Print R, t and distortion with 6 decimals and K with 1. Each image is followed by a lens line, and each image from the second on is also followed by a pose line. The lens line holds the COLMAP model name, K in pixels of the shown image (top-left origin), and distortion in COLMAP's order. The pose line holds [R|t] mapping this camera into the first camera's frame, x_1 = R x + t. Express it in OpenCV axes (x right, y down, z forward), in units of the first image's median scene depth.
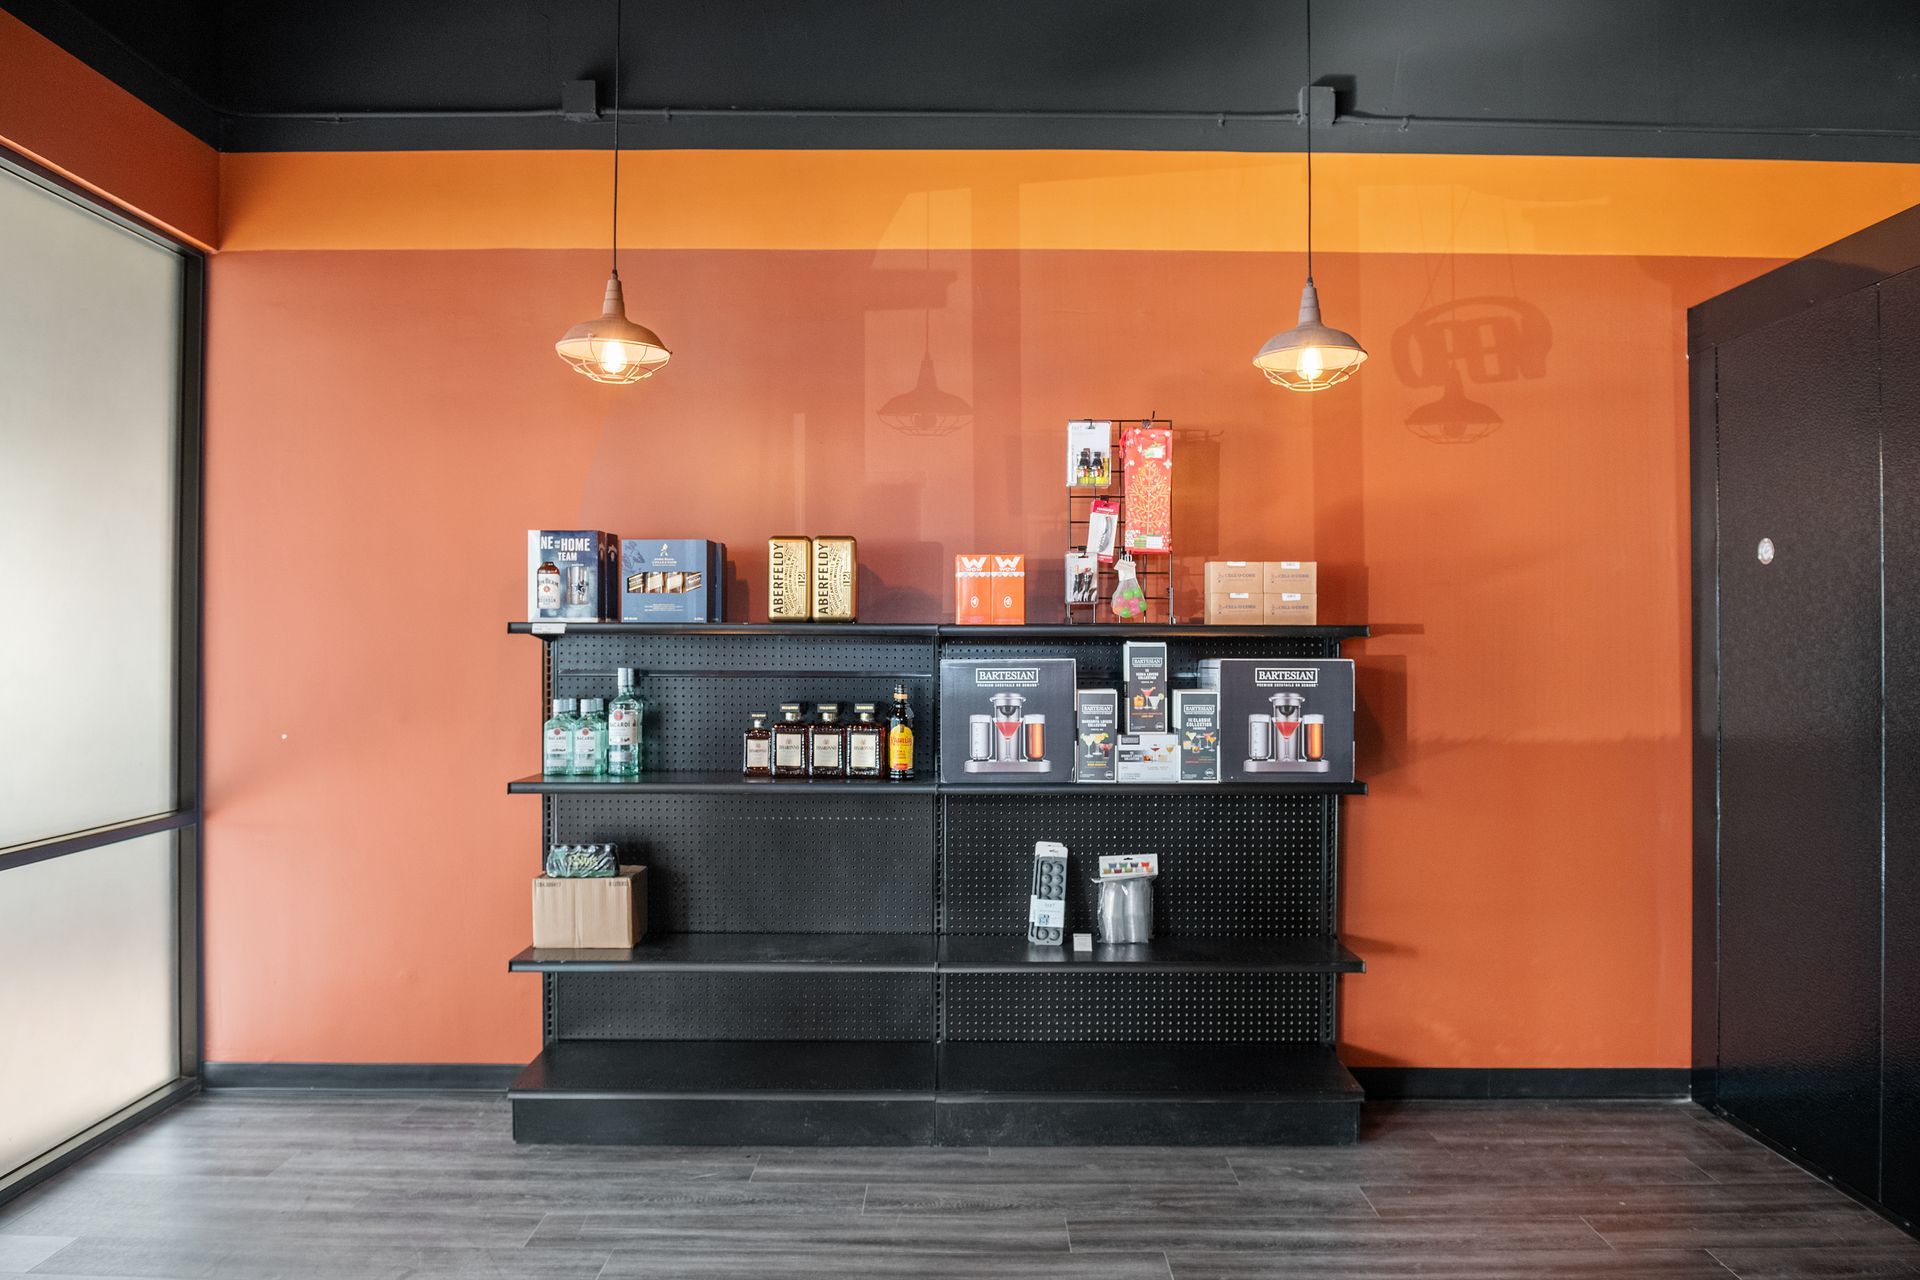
lens RADIAL K [[1341.9, 0, 961.1], [0, 1341.9, 629.0], [0, 0, 1]] dist [-0.032400, -0.003275]
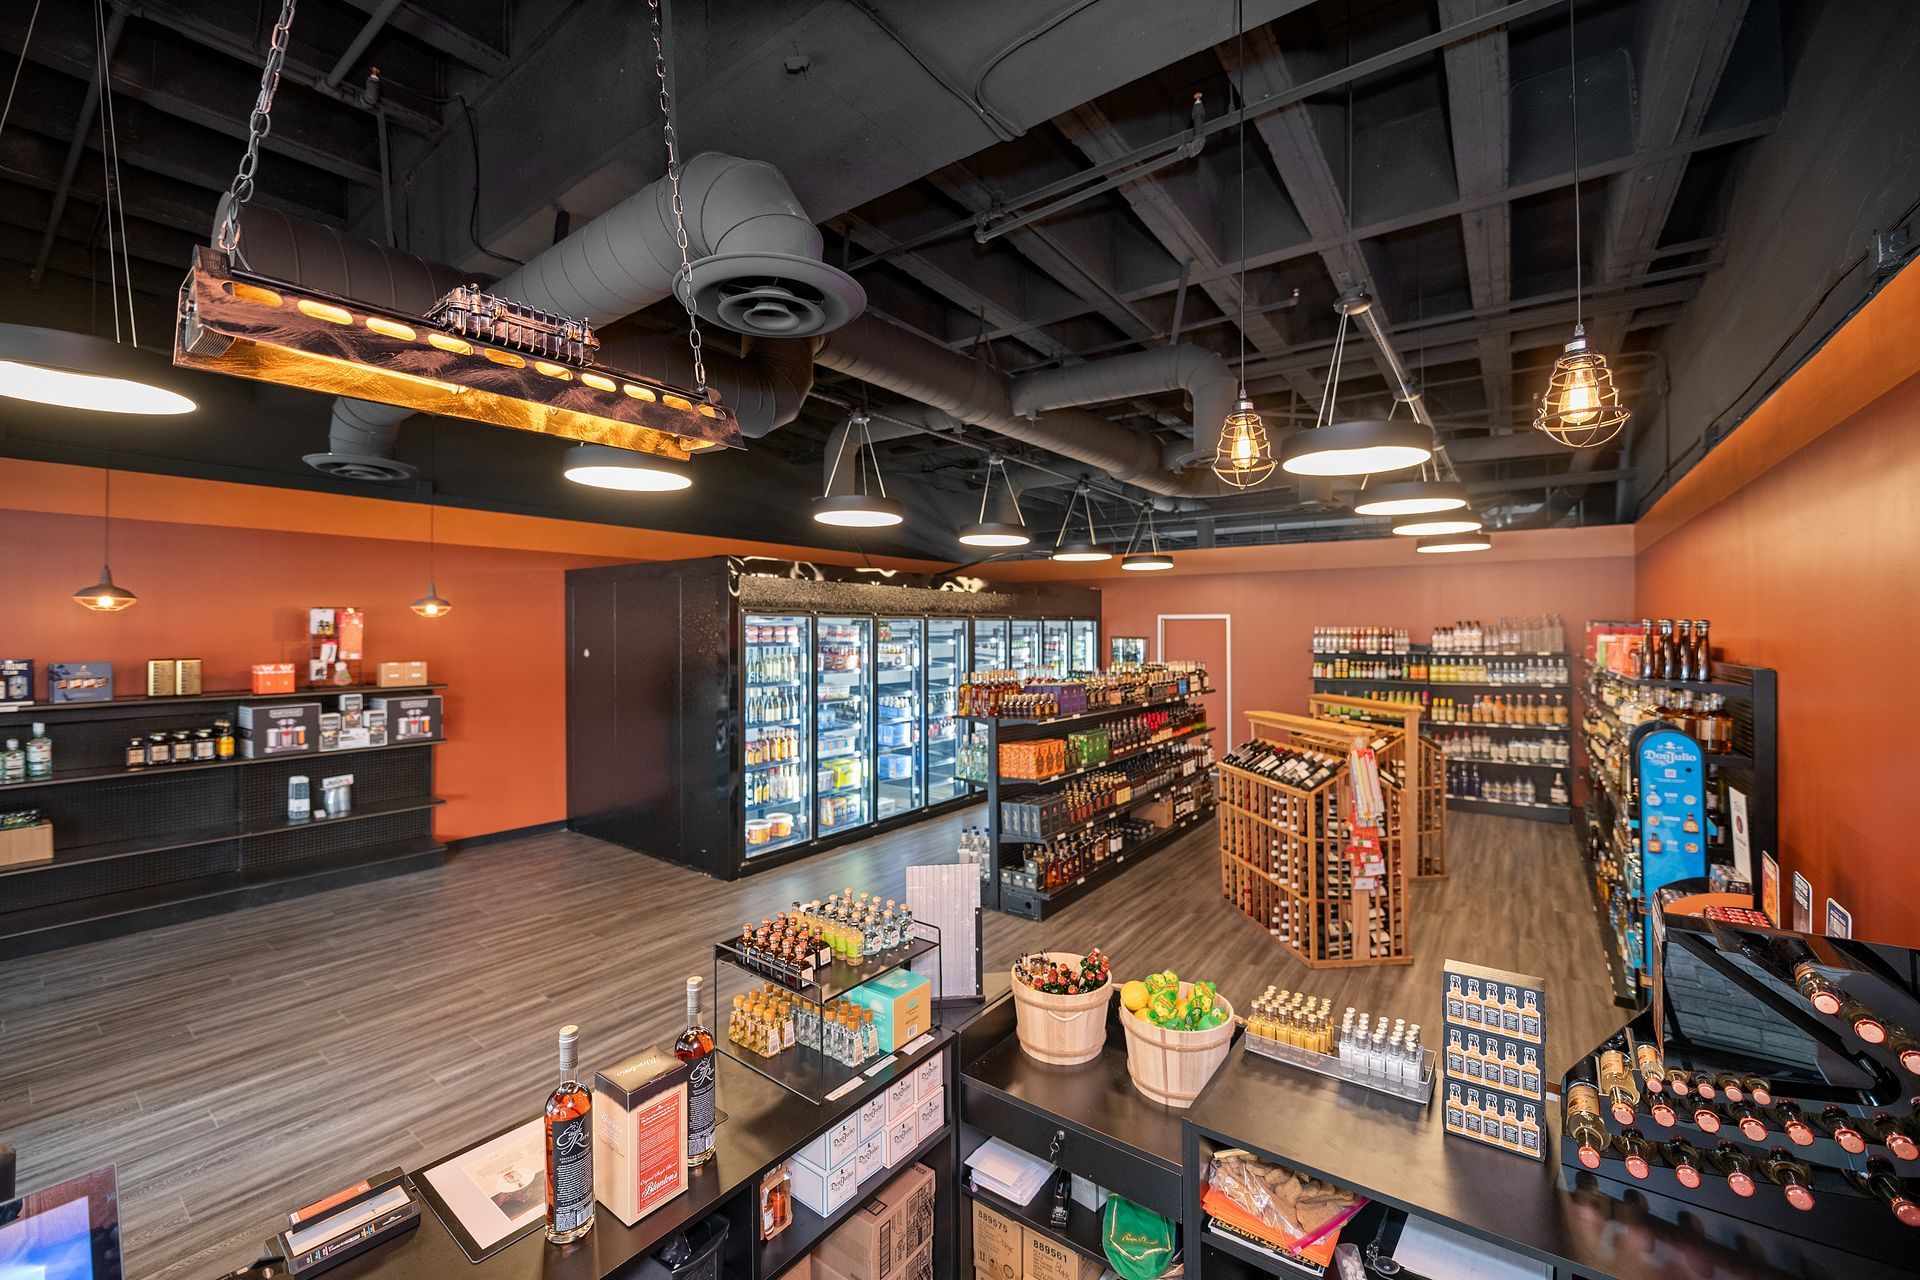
lens RADIAL K [[760.9, 0, 959.0], [0, 760.9, 630.3], [0, 0, 1]] dist [-0.011775, -0.000711]
pose [[0.594332, -0.004365, 0.804208, -0.343786], [-0.008090, 0.999902, 0.011407, -0.142525], [-0.804179, -0.013285, 0.594239, -0.835622]]
